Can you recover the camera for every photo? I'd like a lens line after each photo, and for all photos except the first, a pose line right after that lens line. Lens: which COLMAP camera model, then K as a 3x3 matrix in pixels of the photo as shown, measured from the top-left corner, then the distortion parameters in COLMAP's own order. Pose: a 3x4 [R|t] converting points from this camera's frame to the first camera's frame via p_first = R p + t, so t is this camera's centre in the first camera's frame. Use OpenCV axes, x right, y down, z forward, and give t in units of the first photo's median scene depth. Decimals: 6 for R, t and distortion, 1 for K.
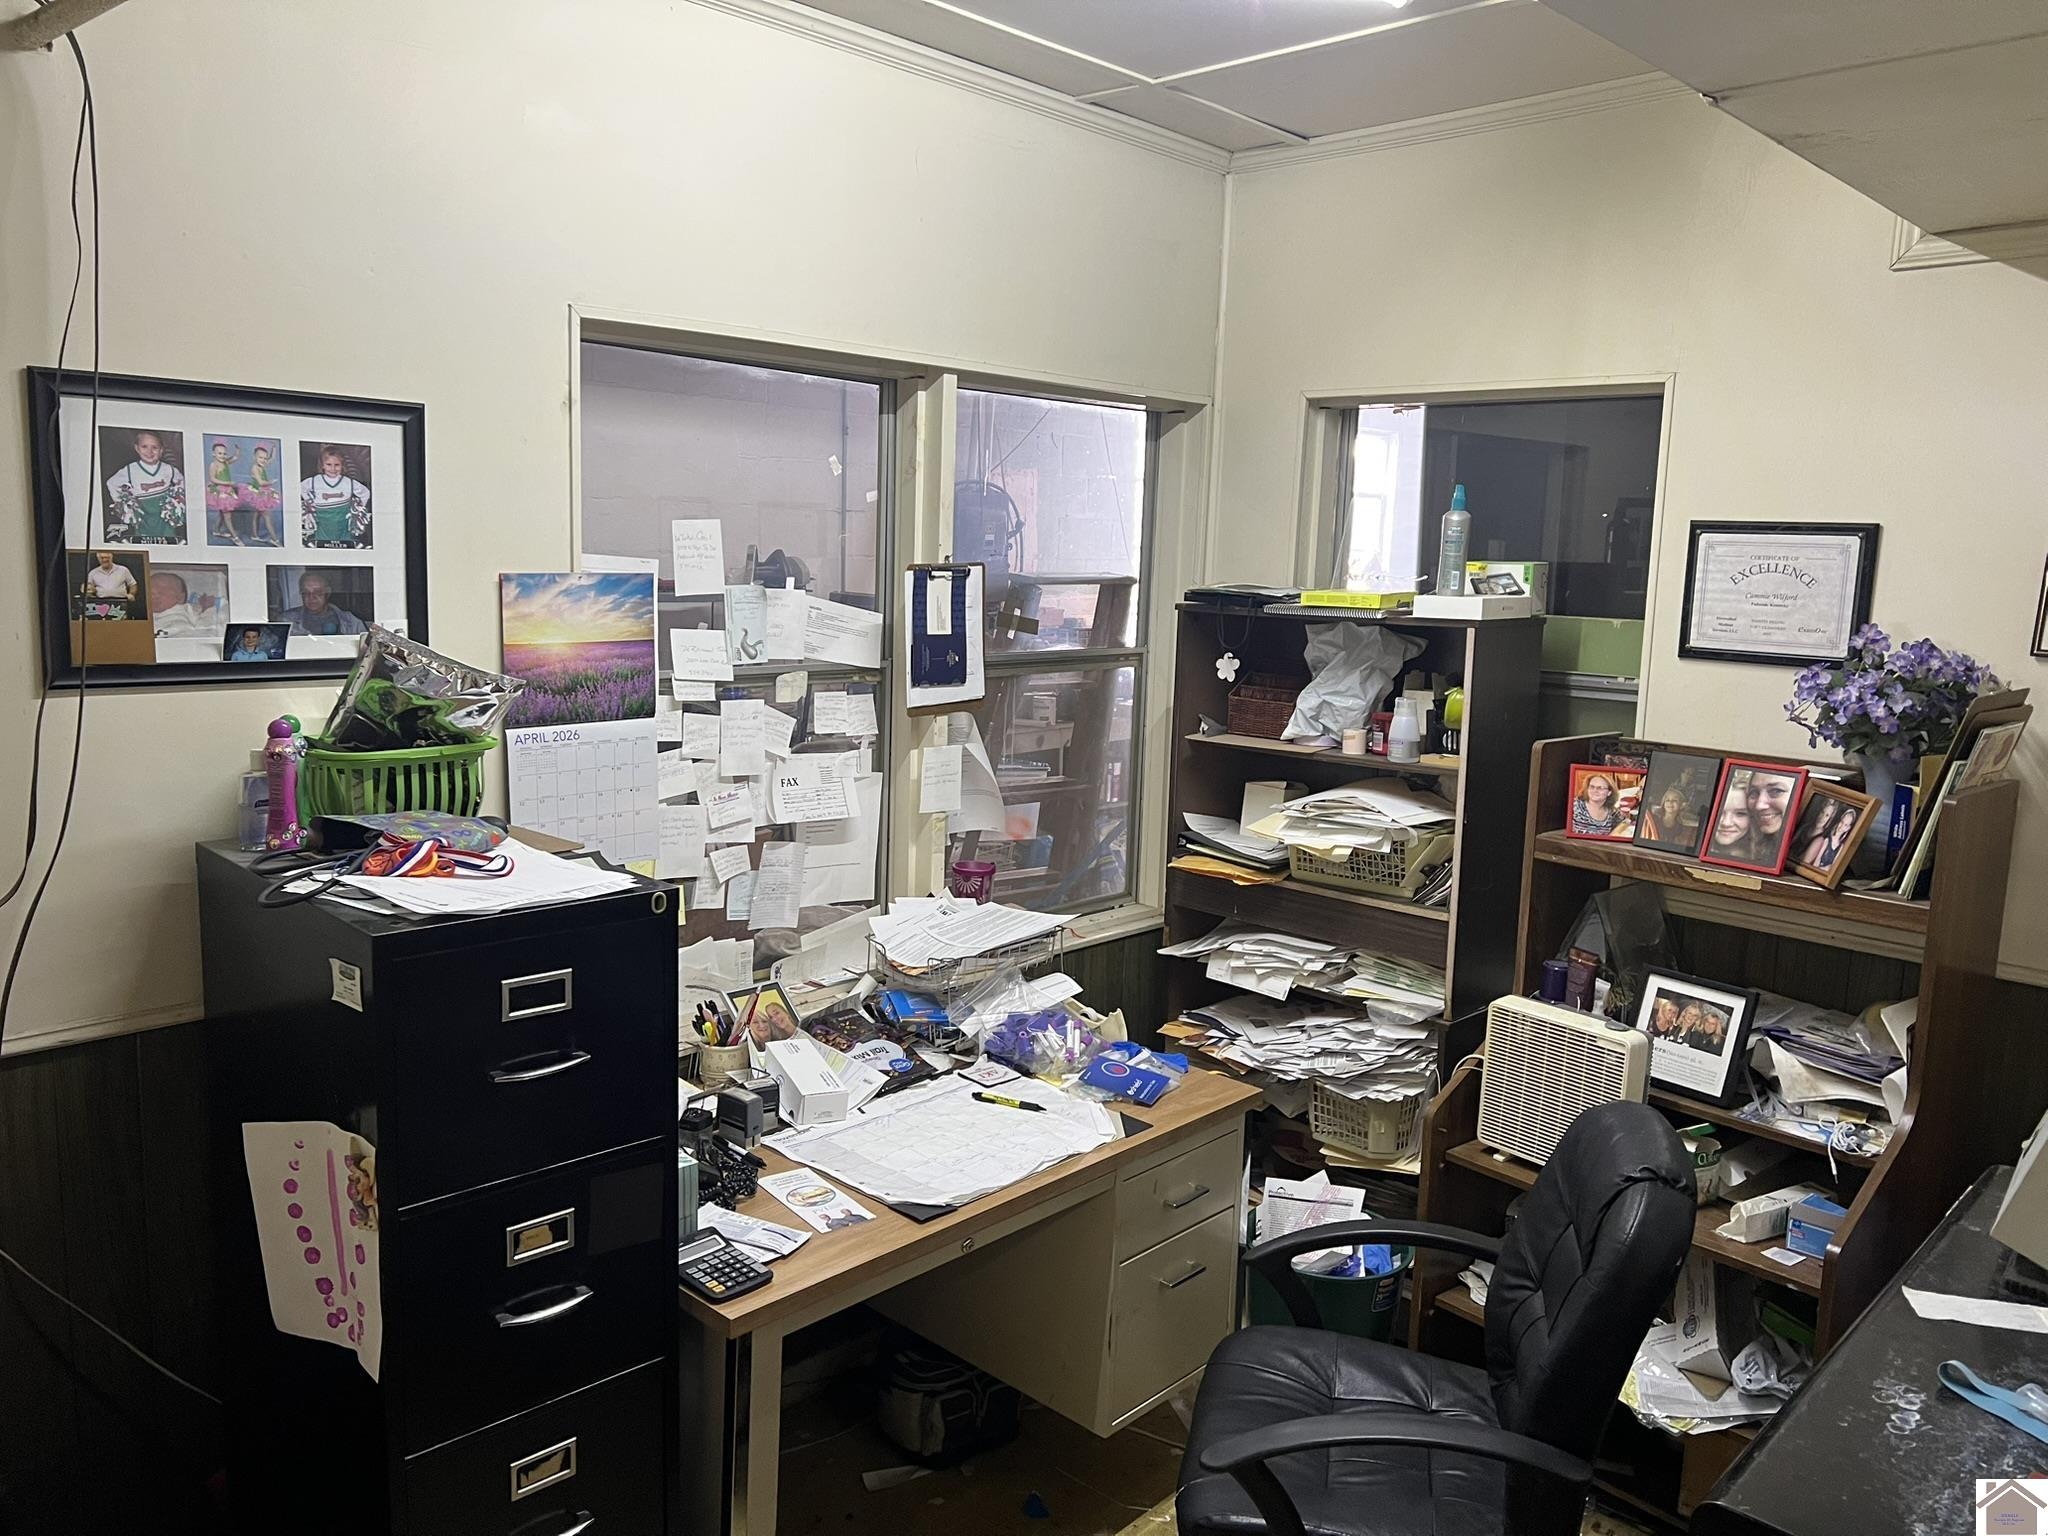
lens RADIAL K [[1516.8, 0, 1030.8], [0, 1516.8, 766.6], [0, 0, 1]] dist [0.057608, -0.019087]
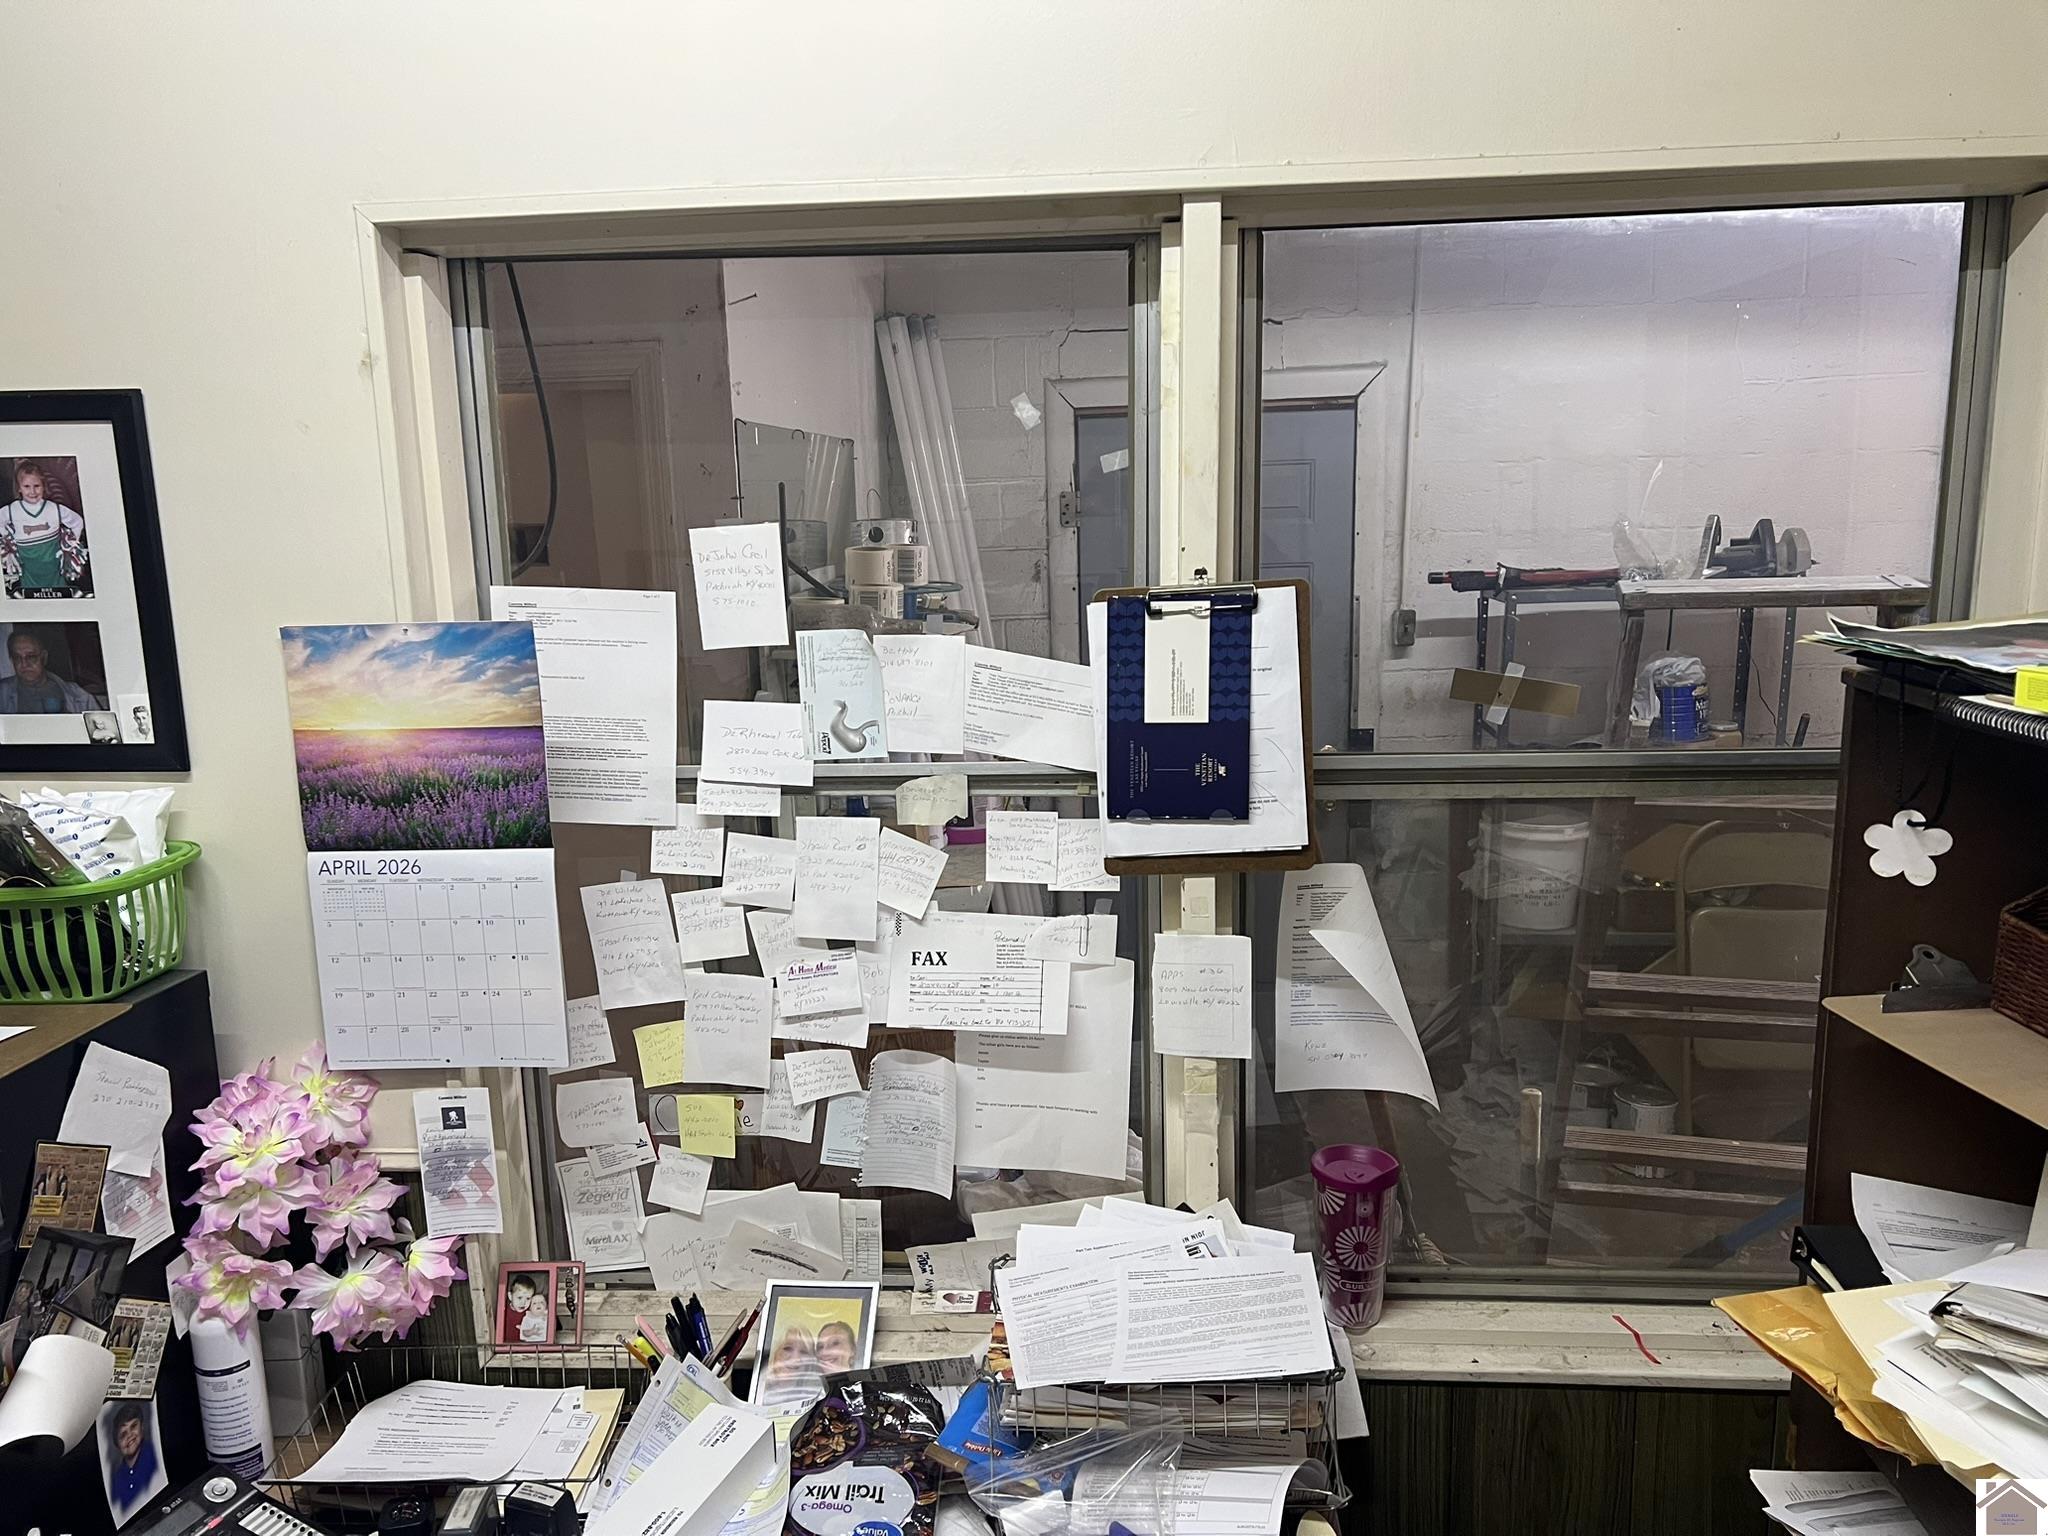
lens RADIAL K [[1516.8, 0, 1019.3], [0, 1516.8, 767.5], [0, 0, 1]] dist [0.057608, -0.019087]
pose [[0.632143, 0.091578, -0.769421, 0.331024], [-0.071850, 0.995641, 0.059472, -0.107951], [0.771513, 0.017688, 0.635967, 0.688953]]
